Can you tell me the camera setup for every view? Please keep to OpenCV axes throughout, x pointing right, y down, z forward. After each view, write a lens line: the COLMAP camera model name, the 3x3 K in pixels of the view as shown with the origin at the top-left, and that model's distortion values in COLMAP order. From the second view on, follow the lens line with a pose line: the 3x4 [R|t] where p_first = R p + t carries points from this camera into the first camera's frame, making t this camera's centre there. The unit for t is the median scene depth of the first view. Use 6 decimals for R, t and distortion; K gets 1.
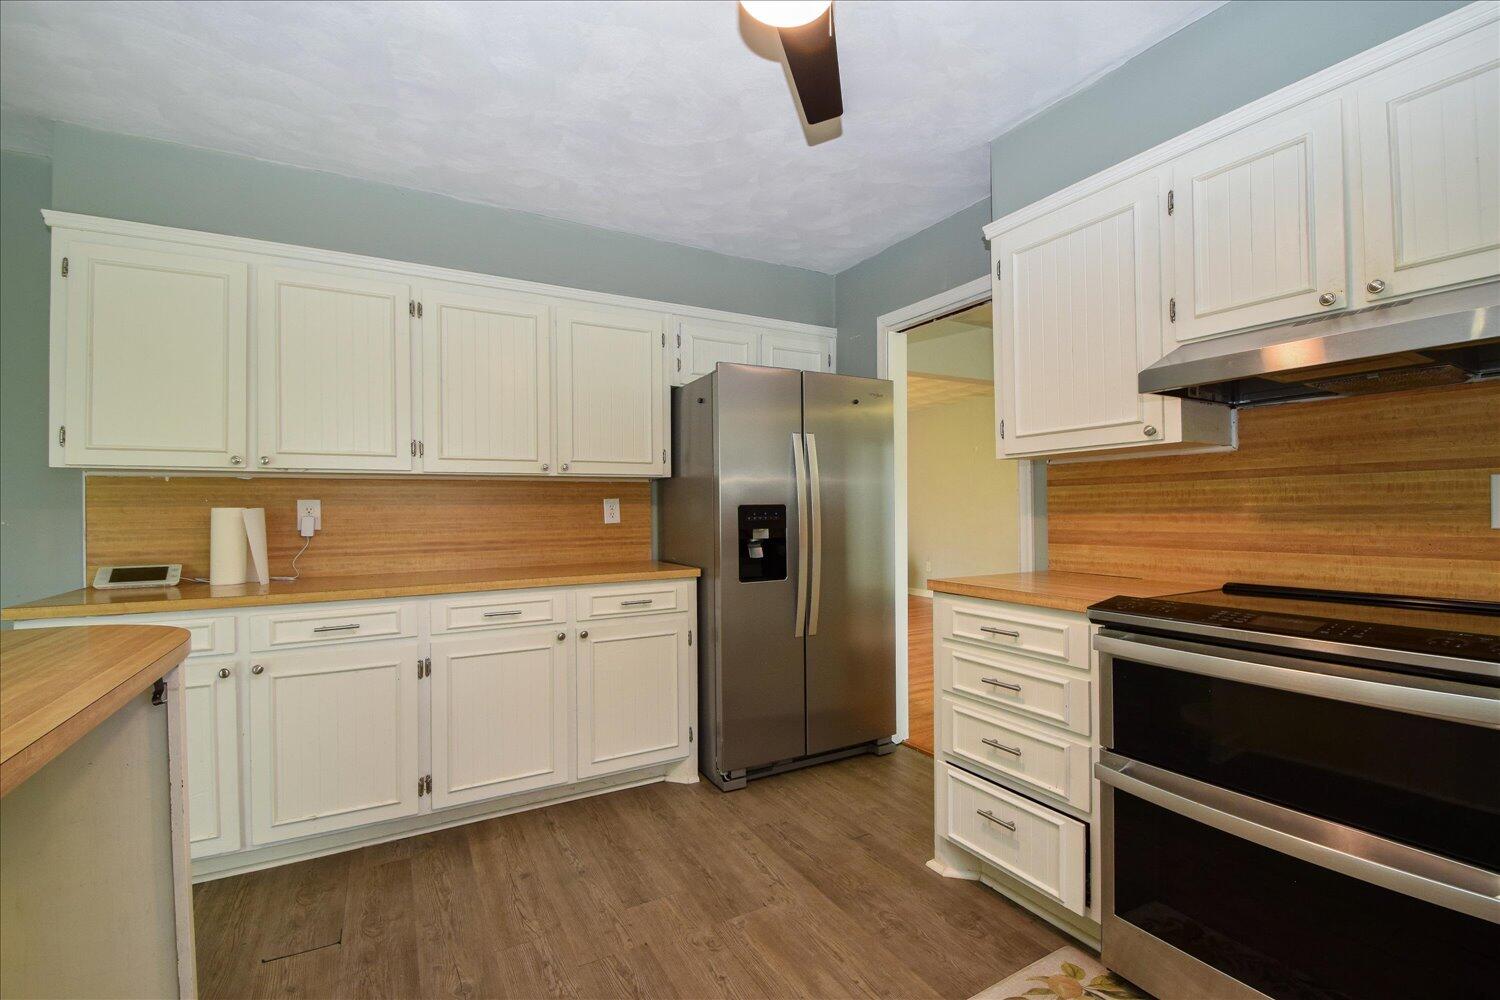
lens RADIAL K [[653.3, 0, 760.1], [0, 653.3, 505.9], [0, 0, 1]] dist [-0.009036, -0.008388]
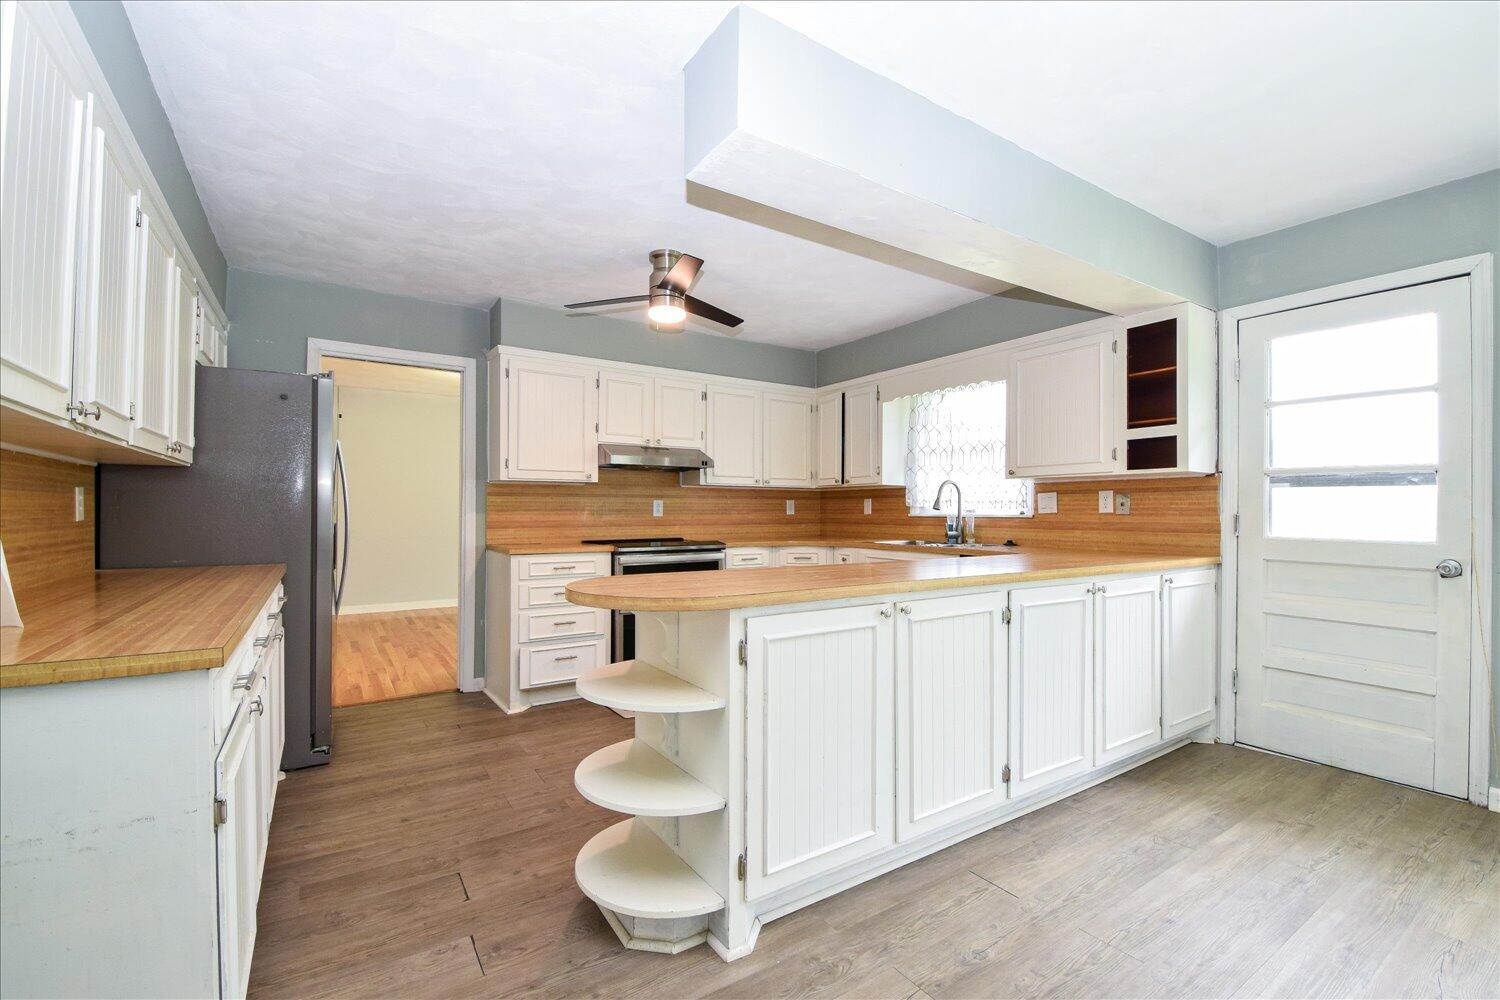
lens RADIAL K [[653.3, 0, 782.2], [0, 653.3, 505.3], [0, 0, 1]] dist [-0.009036, -0.008388]
pose [[-0.085779, 0.022031, 0.996071, -1.332987], [-0.004010, 0.999740, -0.022458, 0.029951], [-0.996306, -0.005921, -0.085669, 0.371152]]
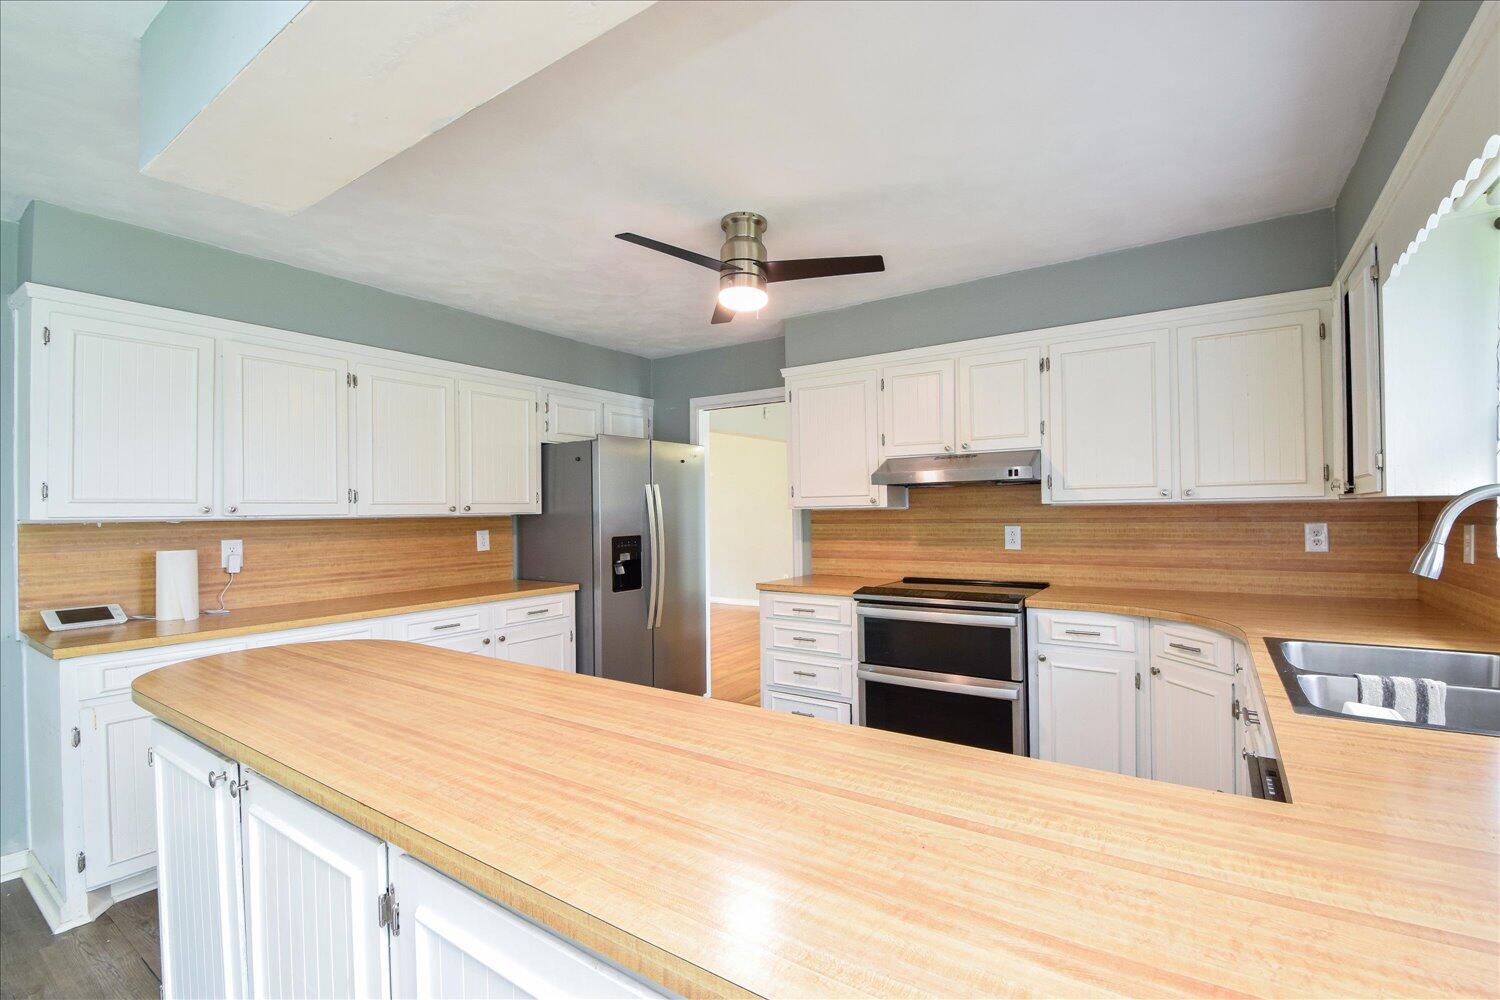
lens RADIAL K [[653.3, 0, 756.0], [0, 653.3, 511.6], [0, 0, 1]] dist [-0.009036, -0.008388]
pose [[0.900911, -0.002607, 0.433996, -0.406824], [0.002956, 0.999996, -0.000129, -0.061332], [-0.433993, 0.001399, 0.900915, -0.437276]]
